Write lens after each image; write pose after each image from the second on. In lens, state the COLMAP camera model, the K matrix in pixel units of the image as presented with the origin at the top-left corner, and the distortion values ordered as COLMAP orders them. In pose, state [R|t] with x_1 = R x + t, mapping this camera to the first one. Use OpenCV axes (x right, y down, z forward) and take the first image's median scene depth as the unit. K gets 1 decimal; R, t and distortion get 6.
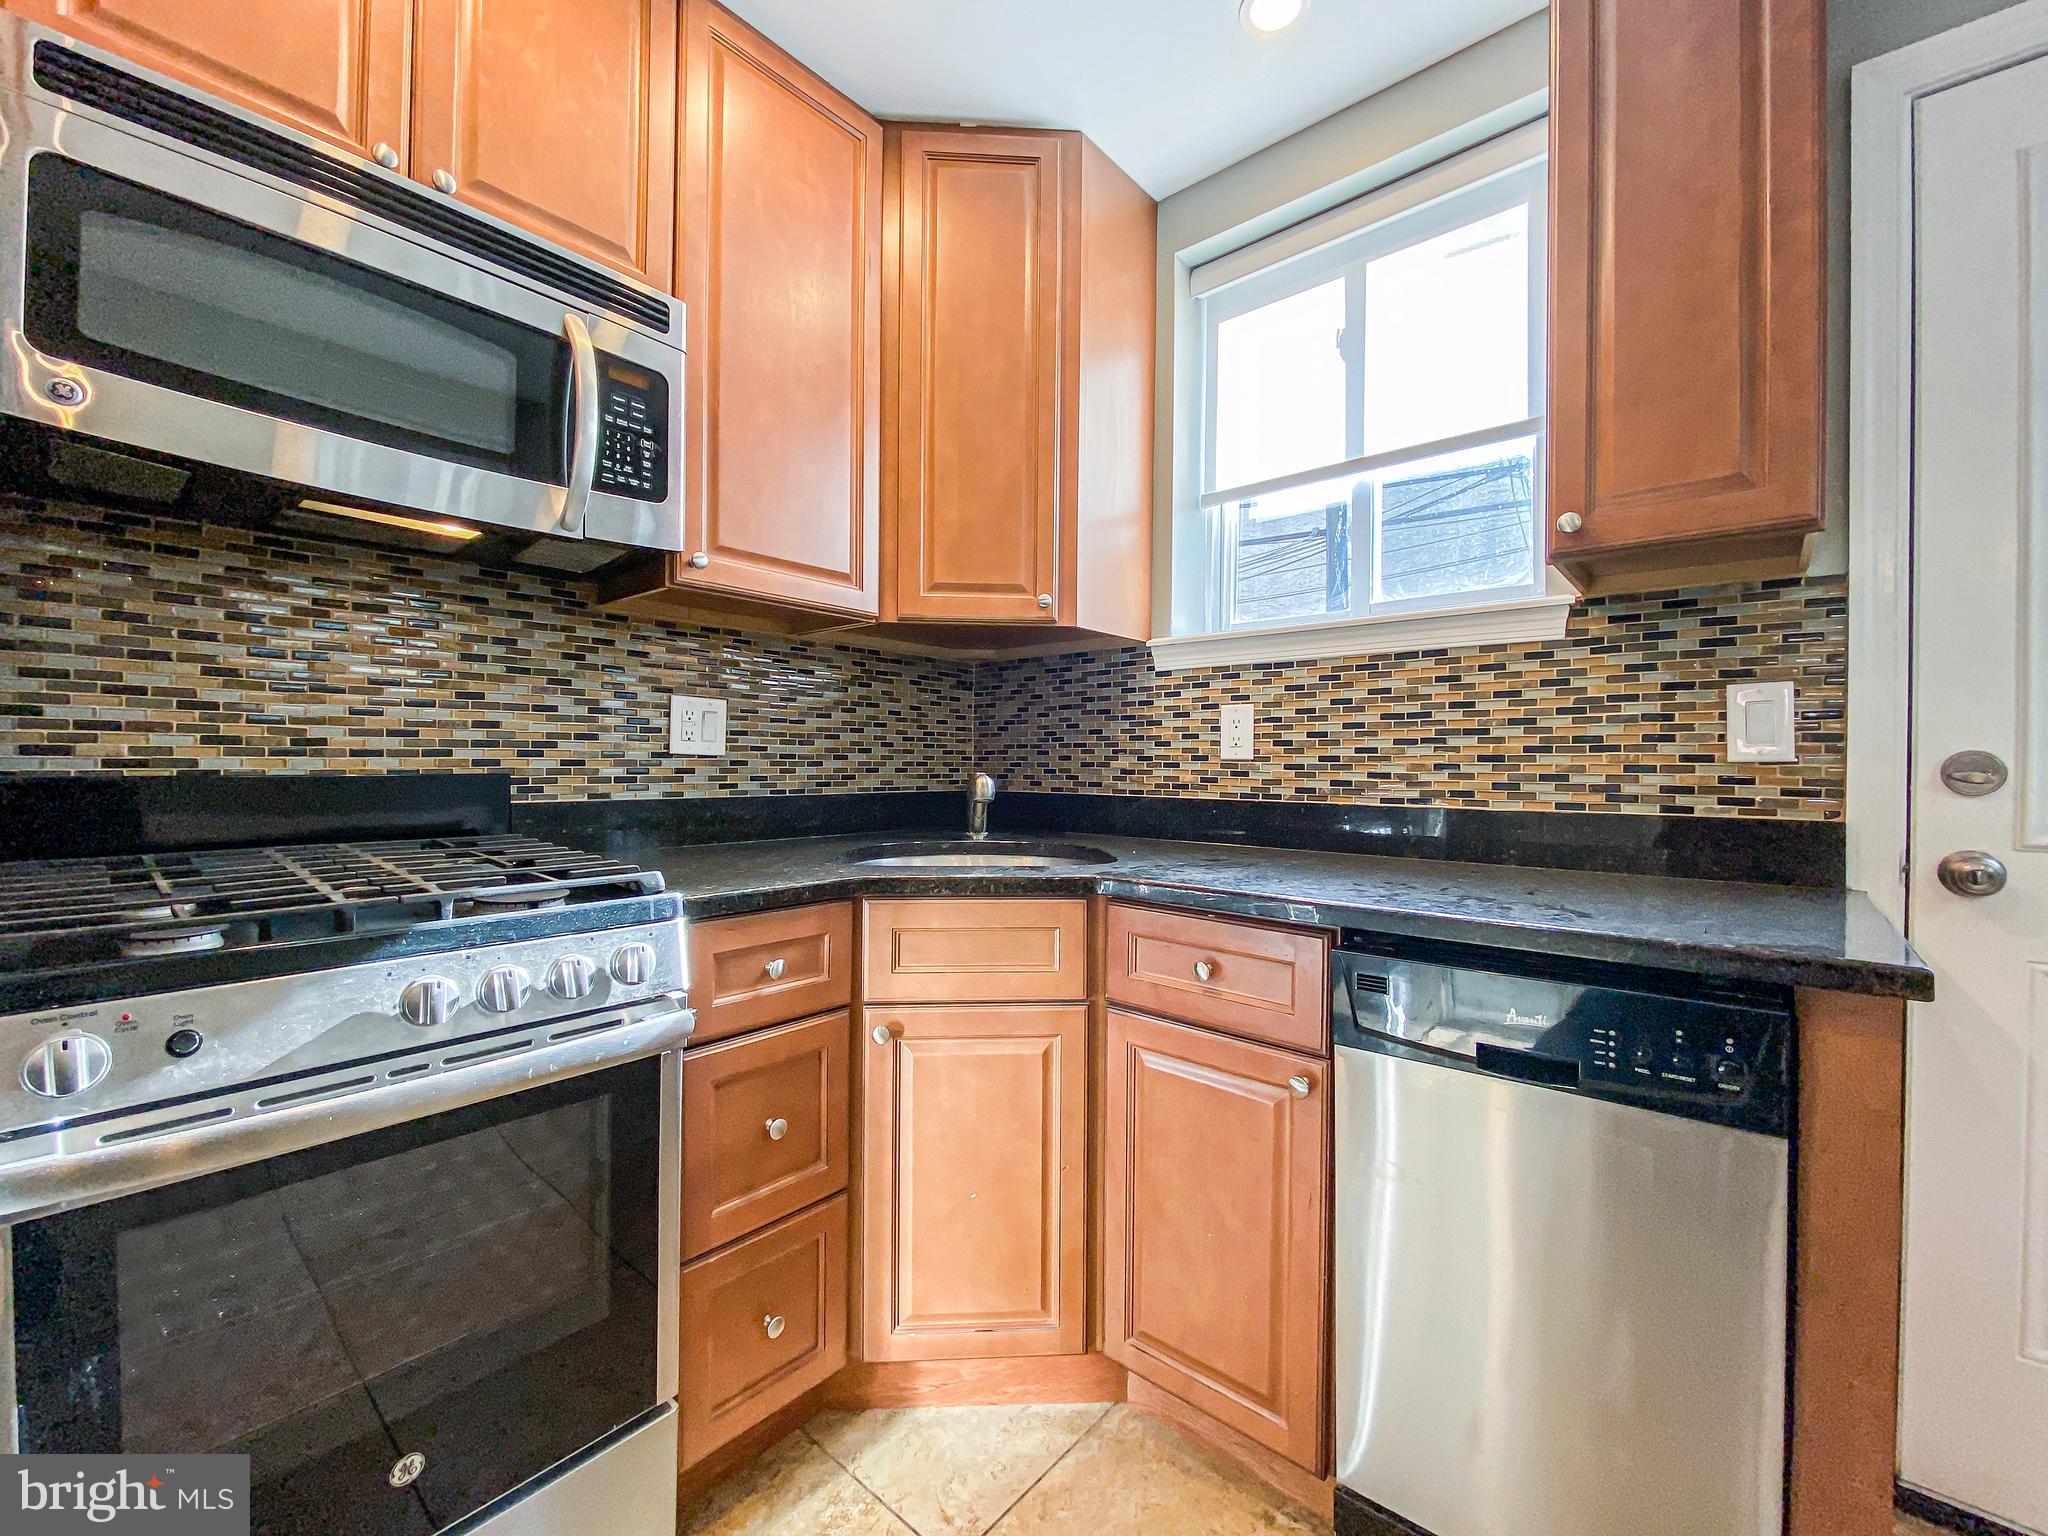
lens RADIAL K [[832.3, 0, 1018.8], [0, 832.3, 768.2], [0, 0, 1]] dist [0.021208, -0.017221]
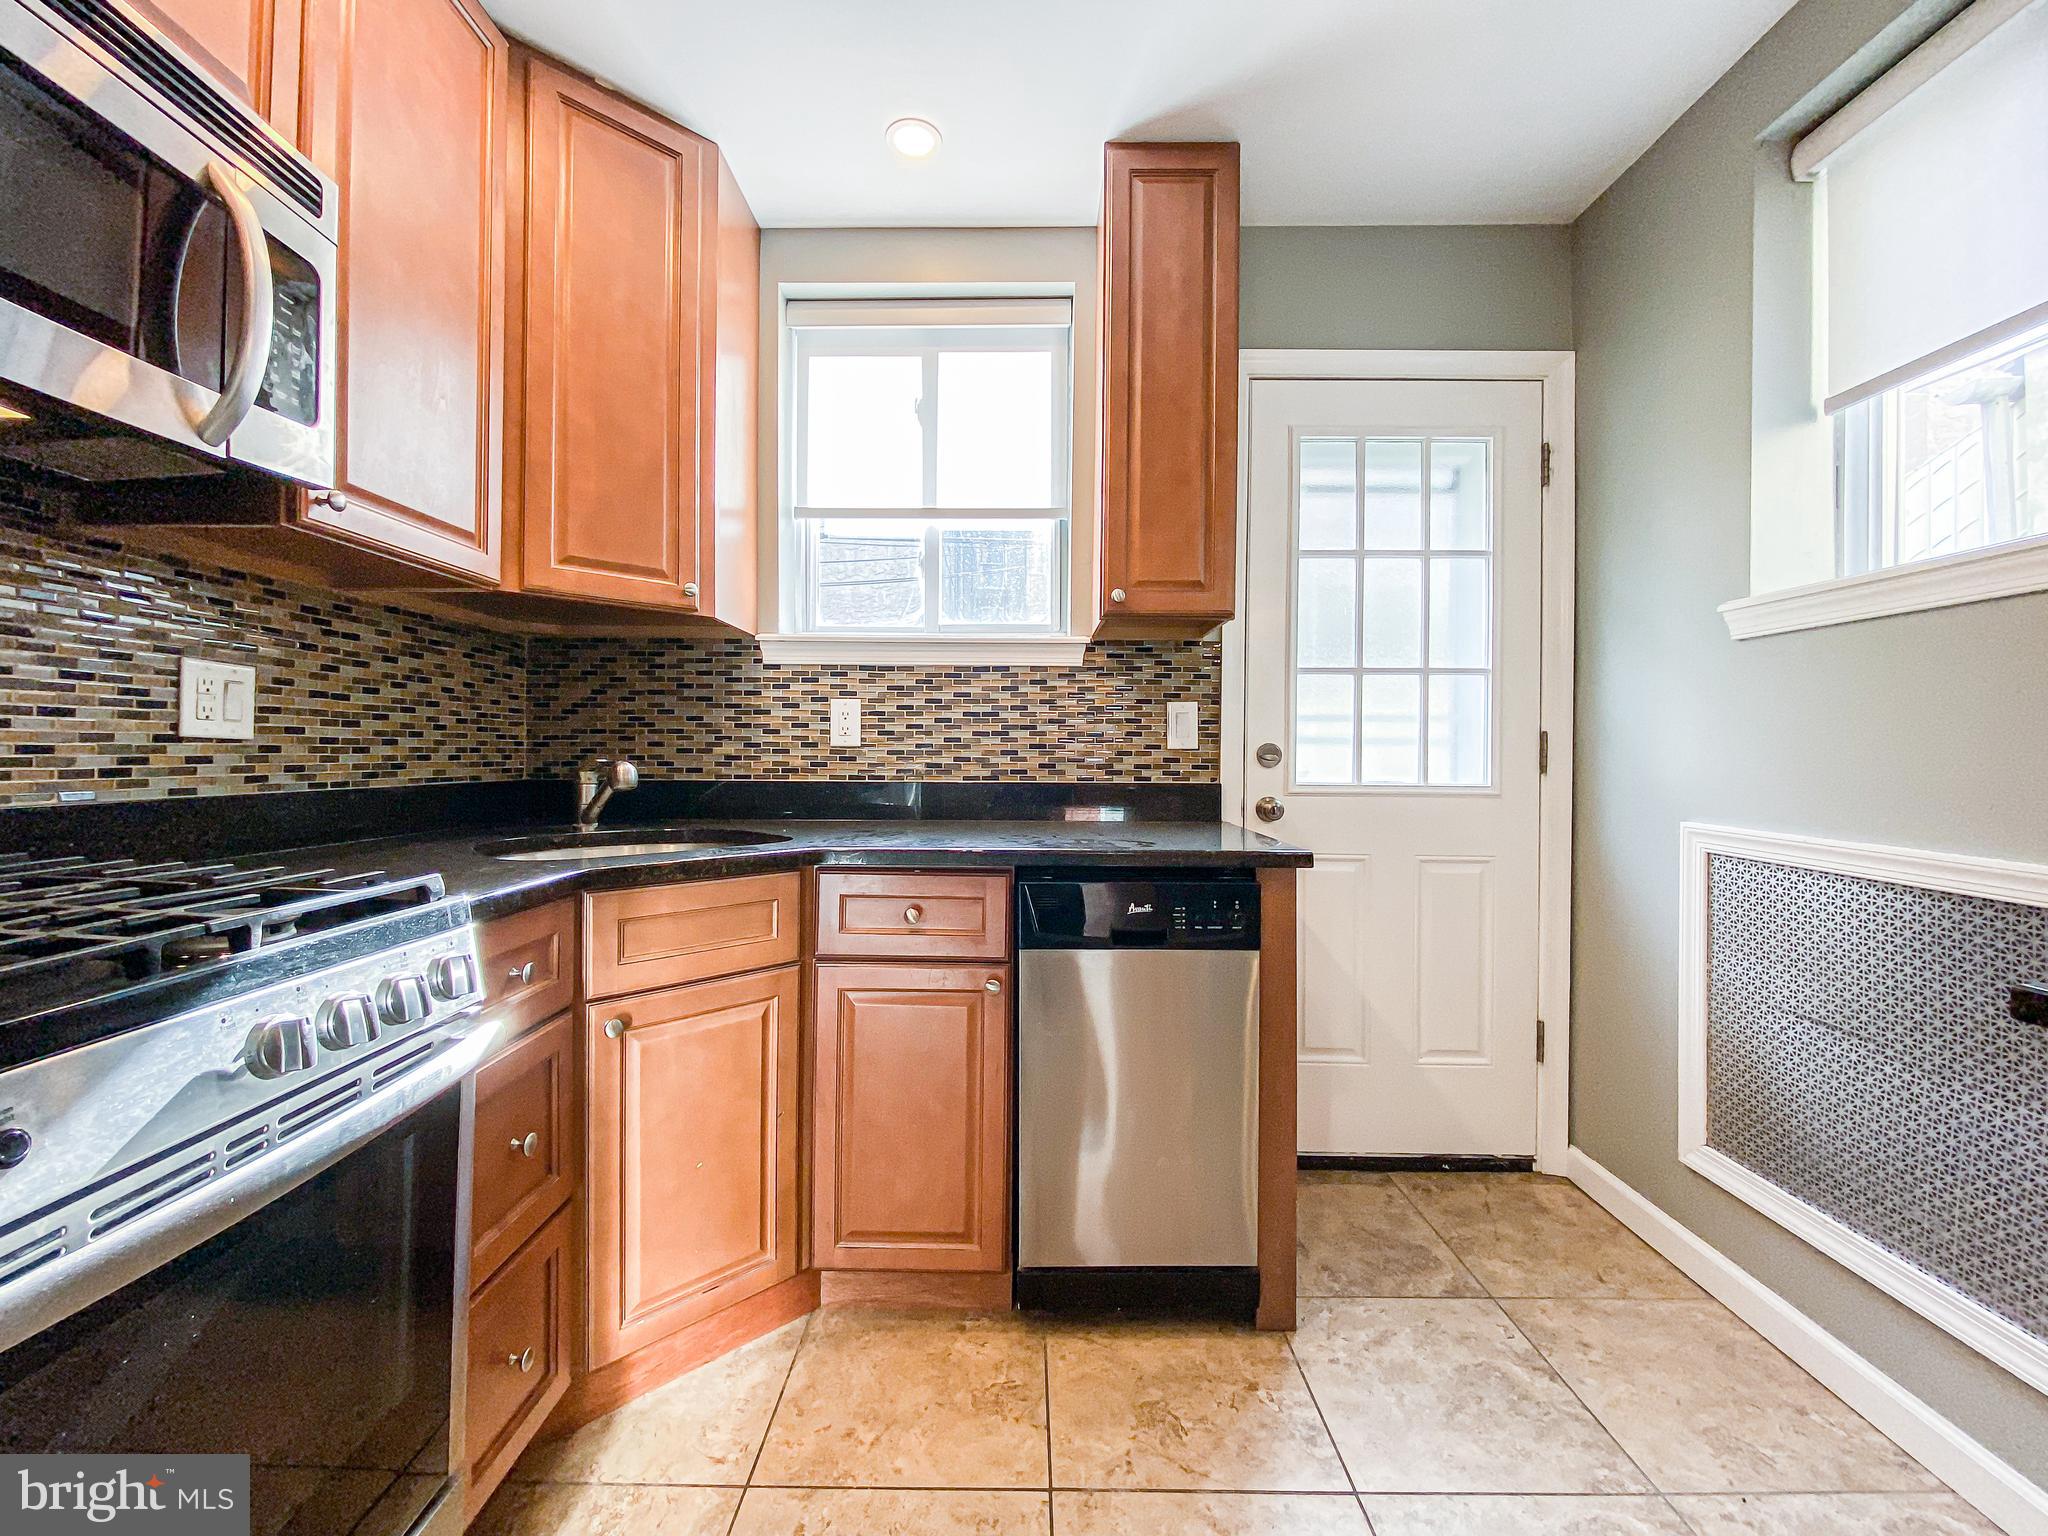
lens RADIAL K [[837.4, 0, 1016.6], [0, 837.4, 753.4], [0, 0, 1]] dist [0.013991, -0.008814]
pose [[0.758448, -0.002786, 0.651728, -0.359341], [0.002343, 0.999996, 0.001548, -0.002119], [-0.651729, 0.000353, 0.758451, -0.043184]]
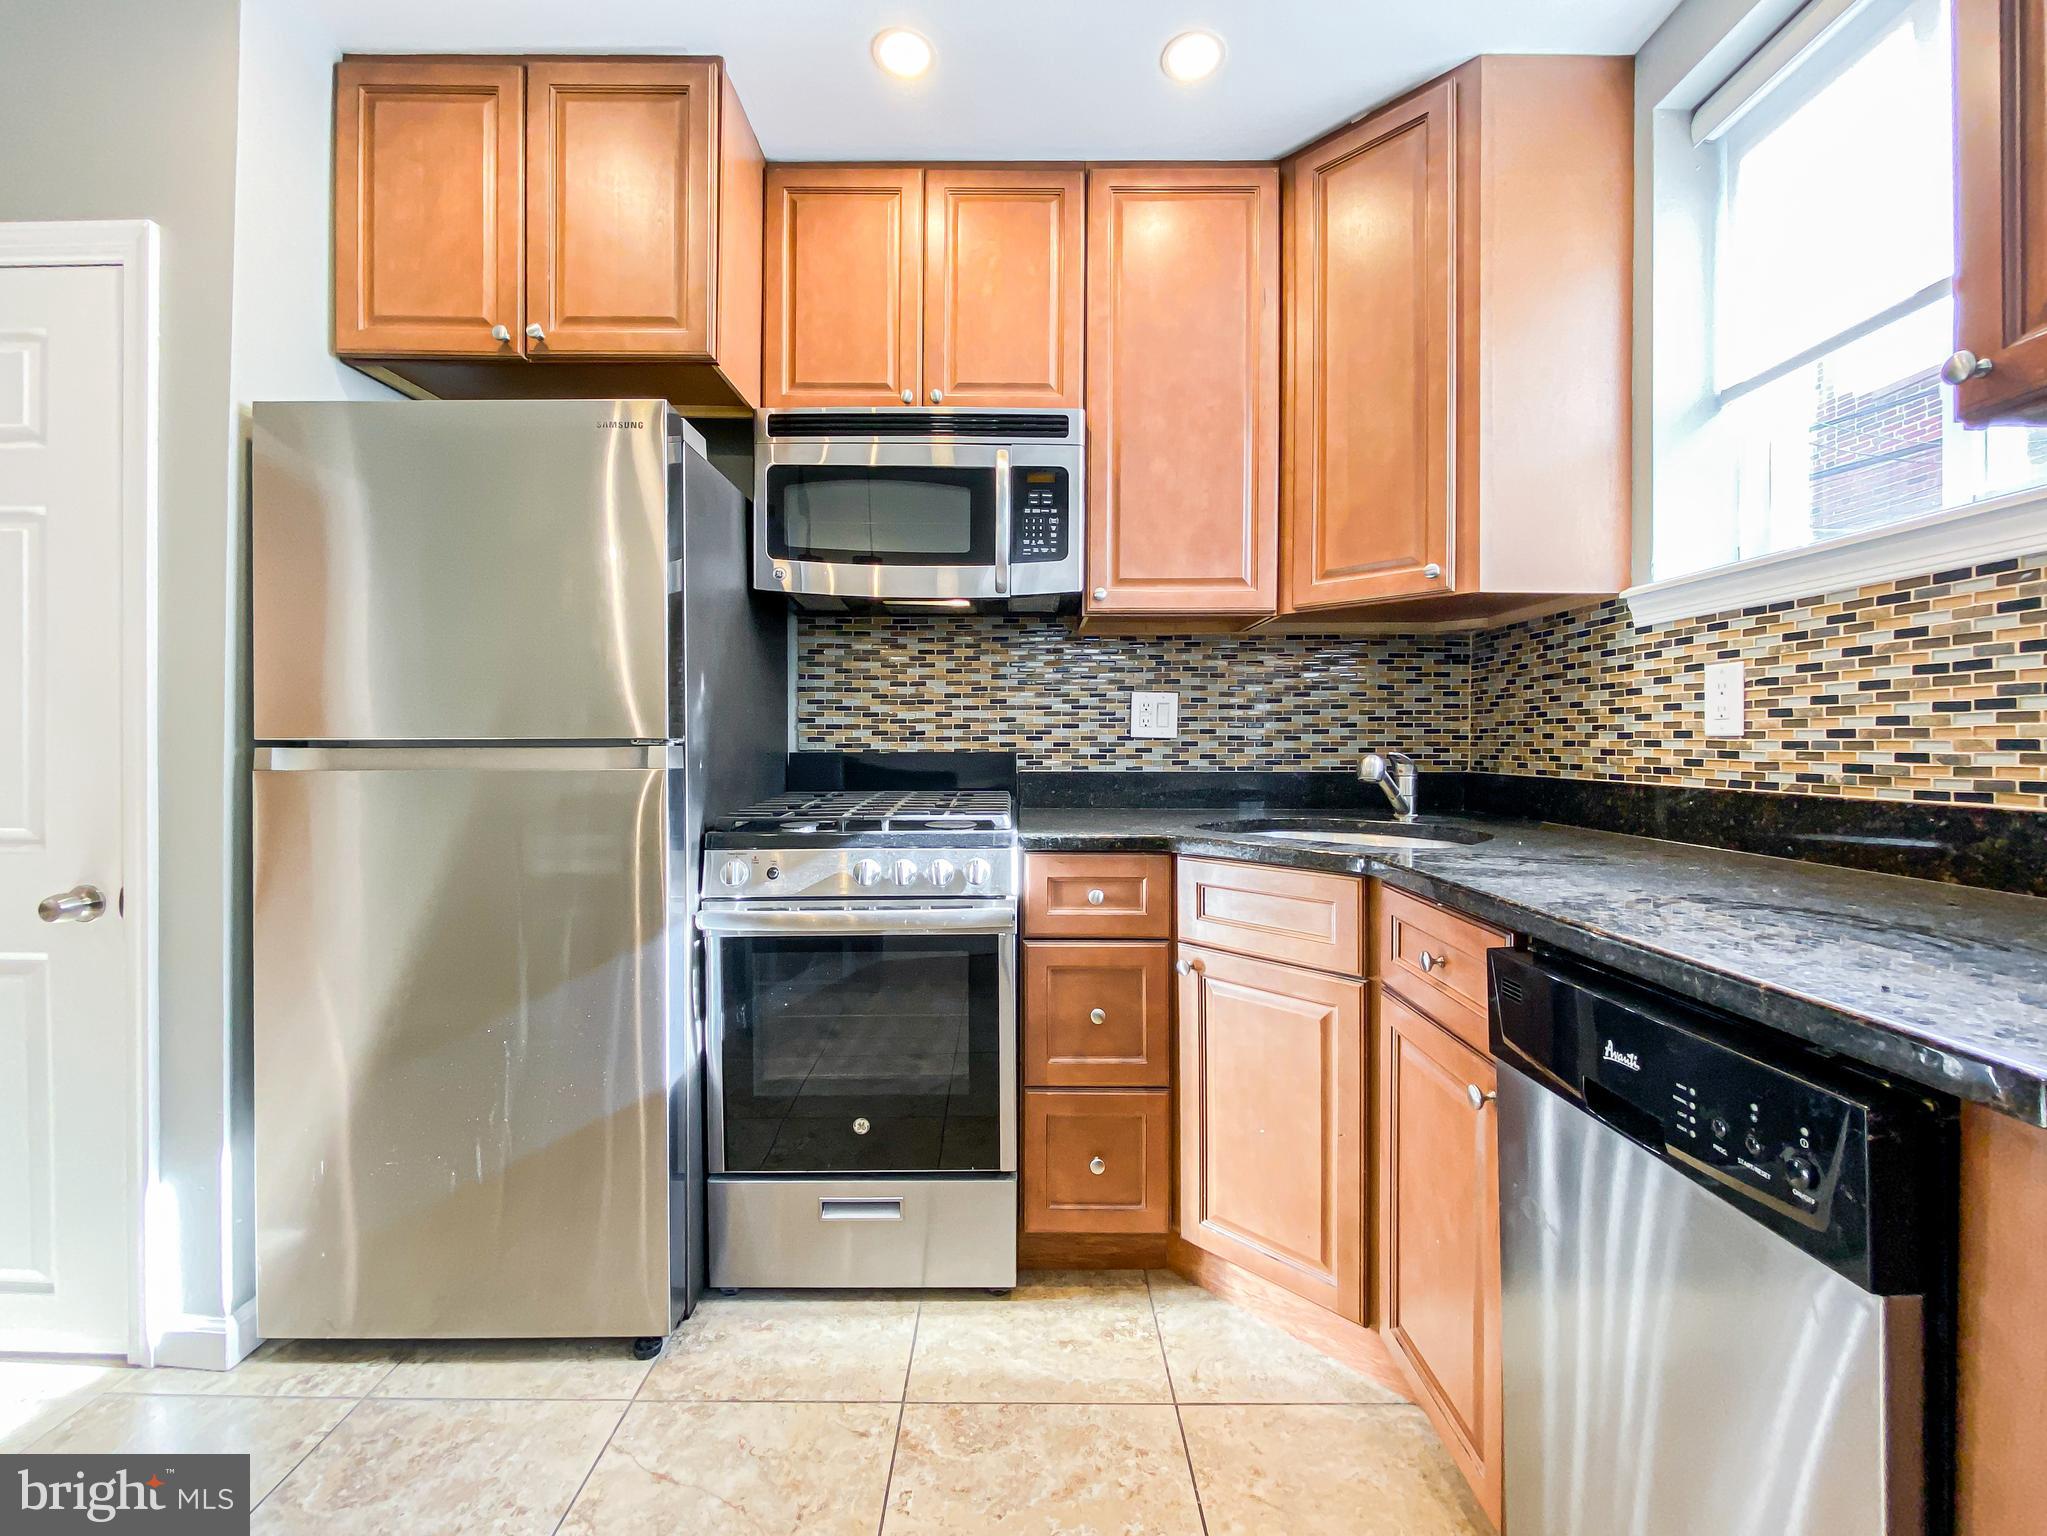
lens RADIAL K [[839.9, 0, 1021.4], [0, 839.9, 746.1], [0, 0, 1]] dist [0.018650, -0.016635]
pose [[0.654629, -0.003120, -0.755944, 0.481242], [0.000669, 0.999993, -0.003549, 0.001455], [0.755950, 0.001818, 0.654627, 0.016963]]
